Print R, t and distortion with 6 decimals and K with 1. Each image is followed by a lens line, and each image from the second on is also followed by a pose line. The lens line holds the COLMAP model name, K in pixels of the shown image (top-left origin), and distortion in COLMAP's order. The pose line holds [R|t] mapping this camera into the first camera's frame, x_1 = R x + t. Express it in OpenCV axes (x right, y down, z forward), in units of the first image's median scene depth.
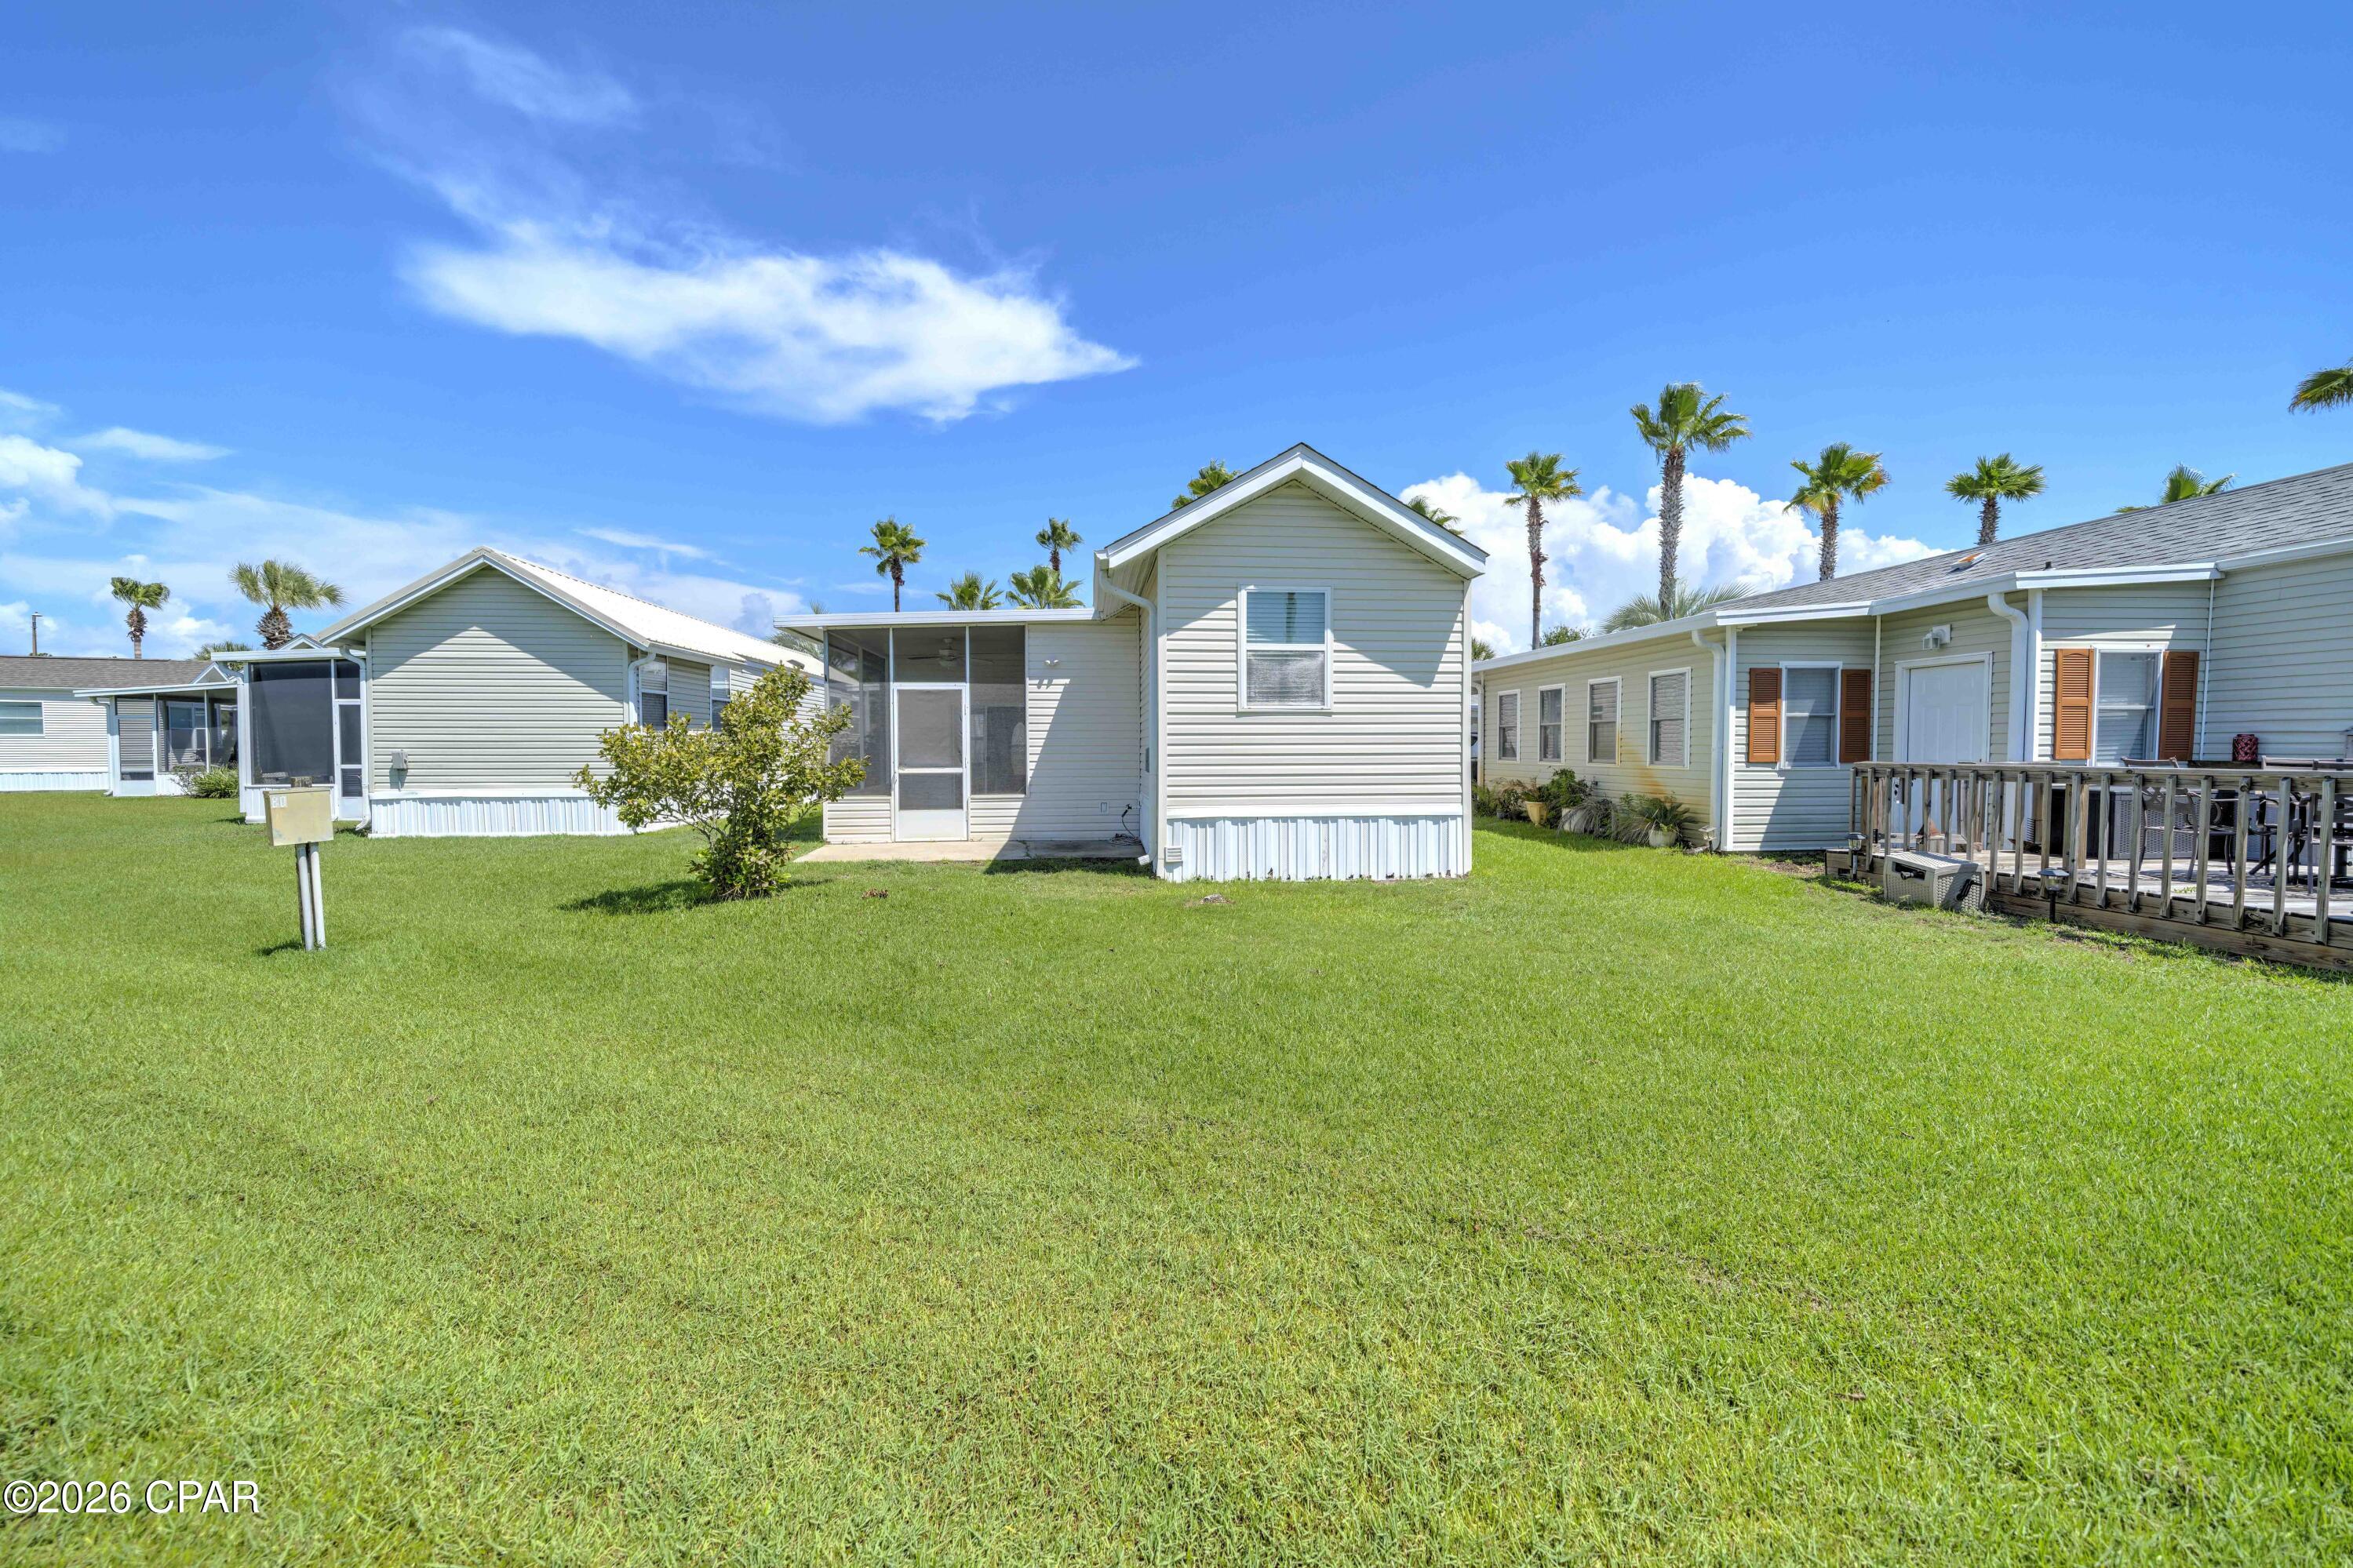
lens RADIAL K [[881.6, 0, 1167.8], [0, 881.6, 781.0], [0, 0, 1]] dist [-0.009302, -0.001001]
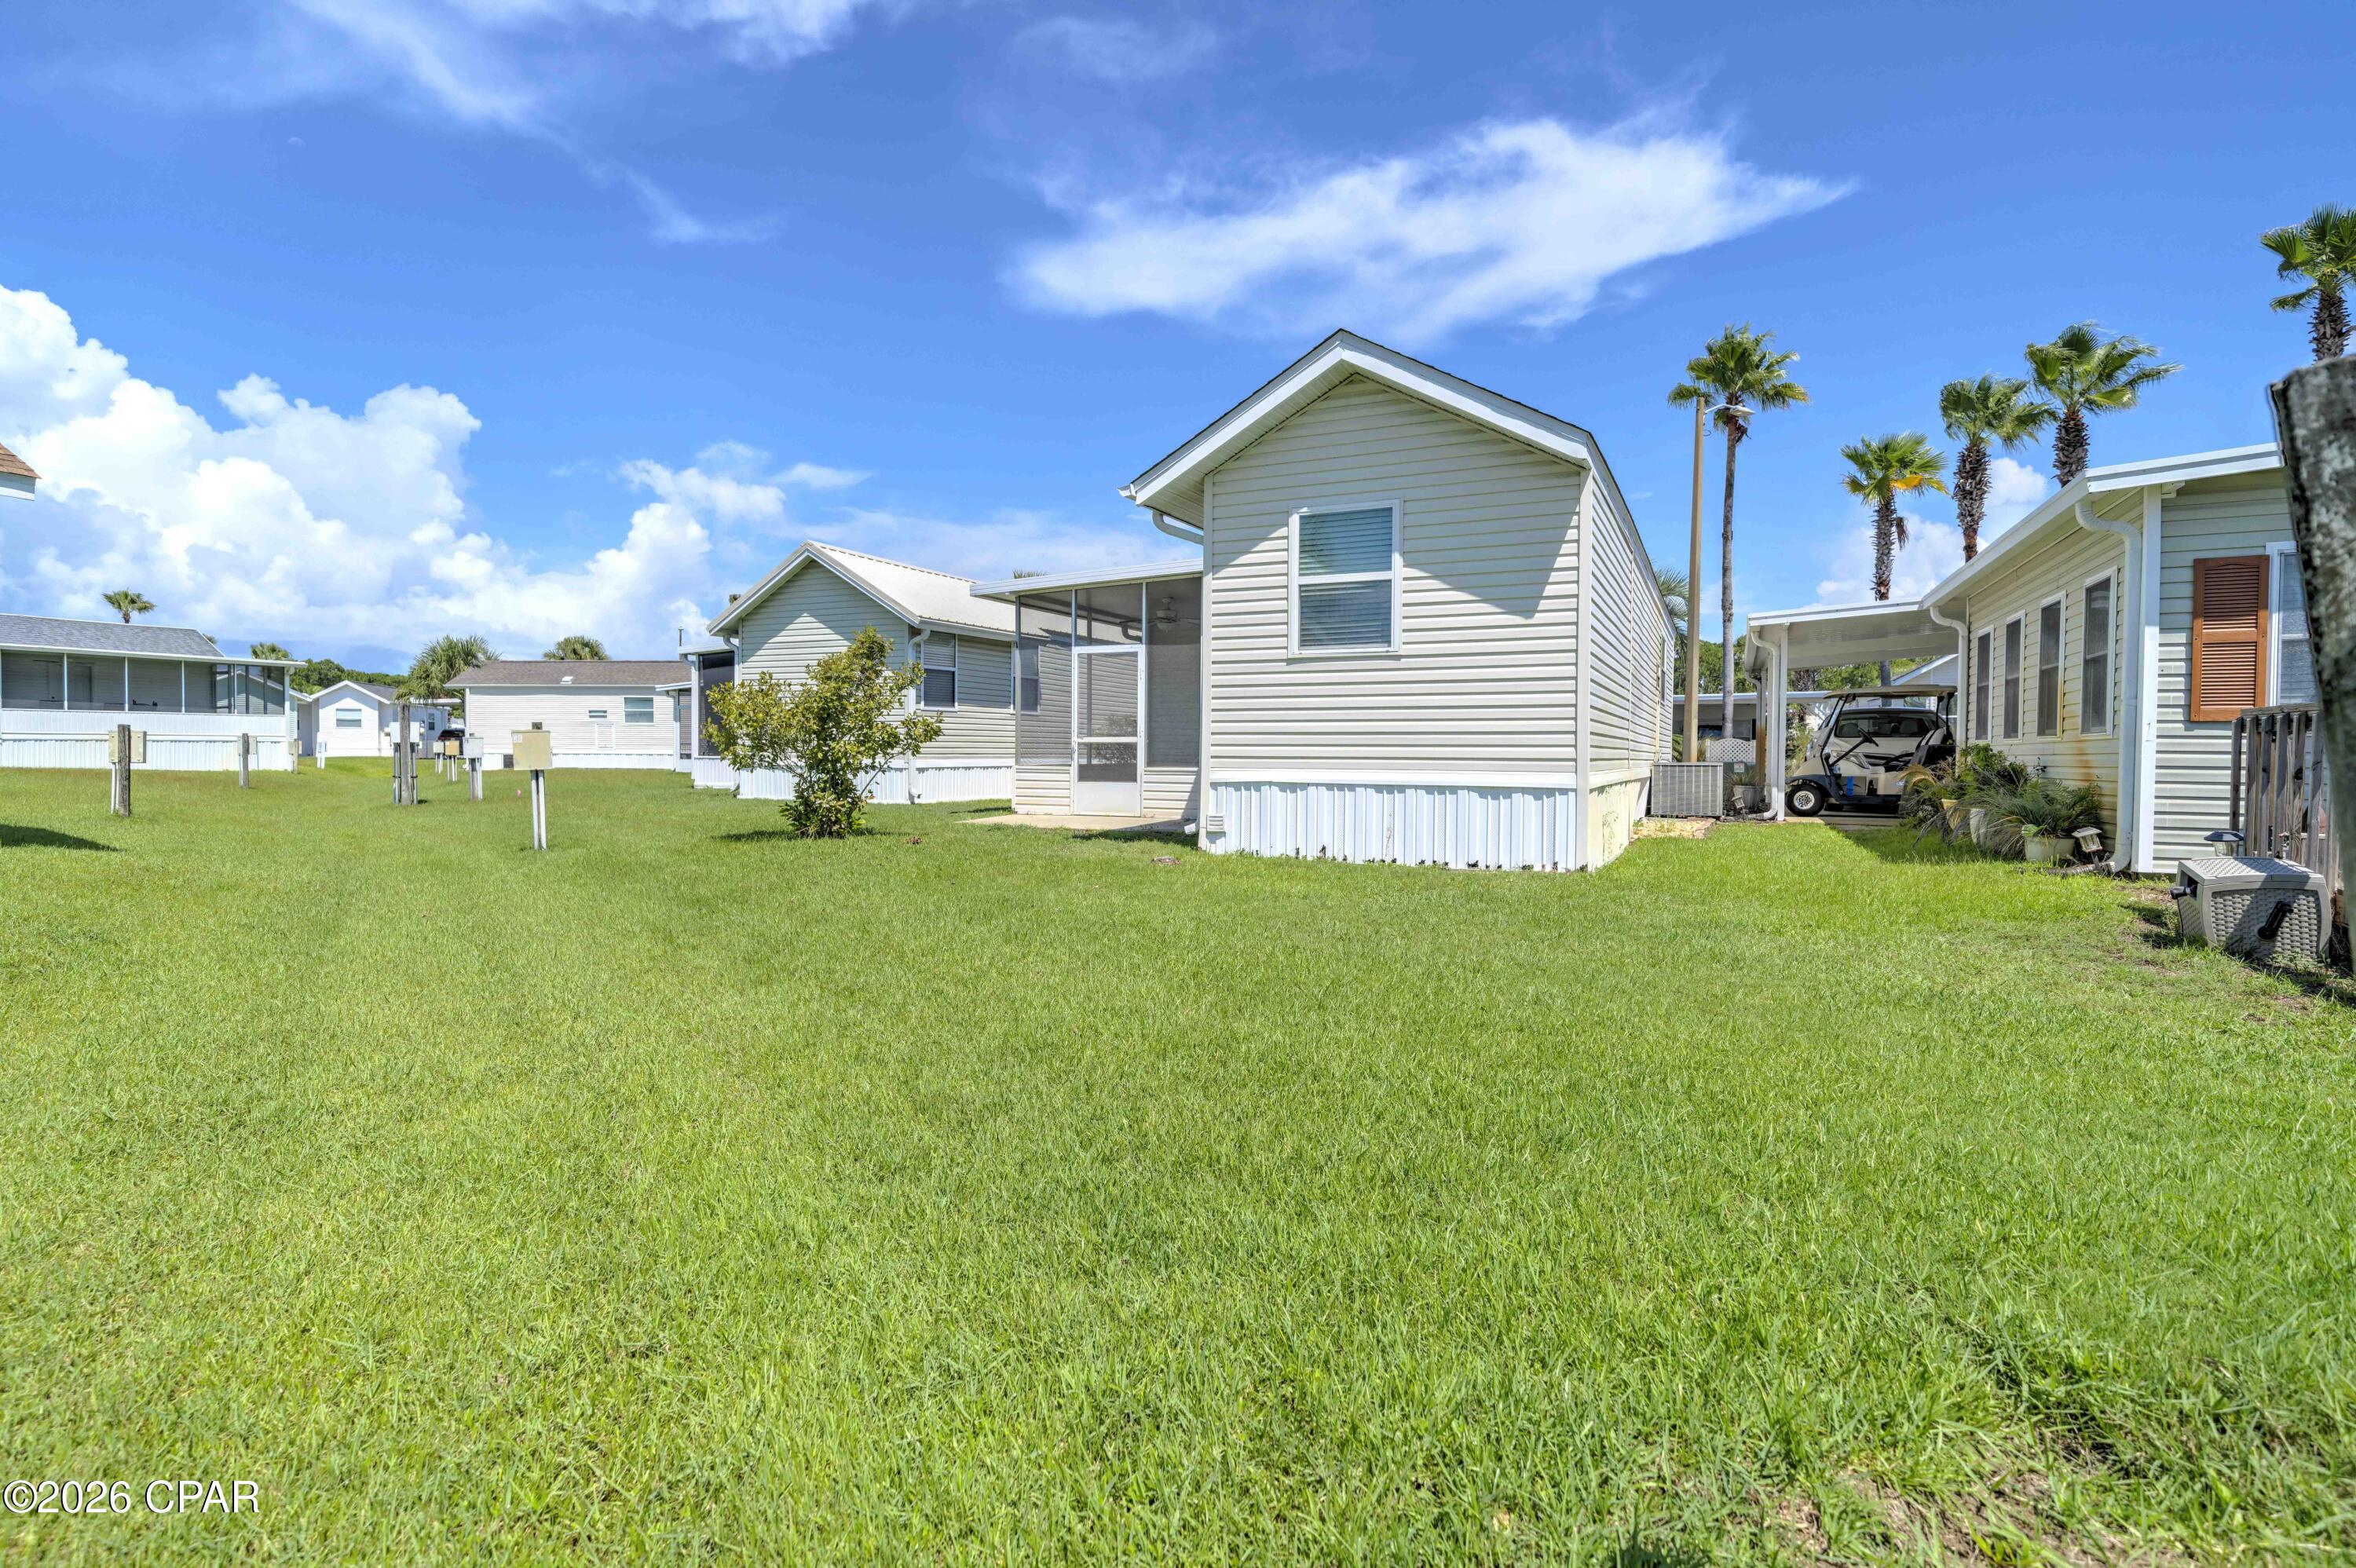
lens RADIAL K [[1152.8, 0, 1184.5], [0, 1152.8, 766.3], [0, 0, 1]] dist [-0.003805, 0.001067]
pose [[0.850254, 0.015278, -0.526152, 0.497207], [-0.030781, 0.999311, -0.020724, 0.044413], [0.525473, 0.033817, 0.850138, 0.008238]]
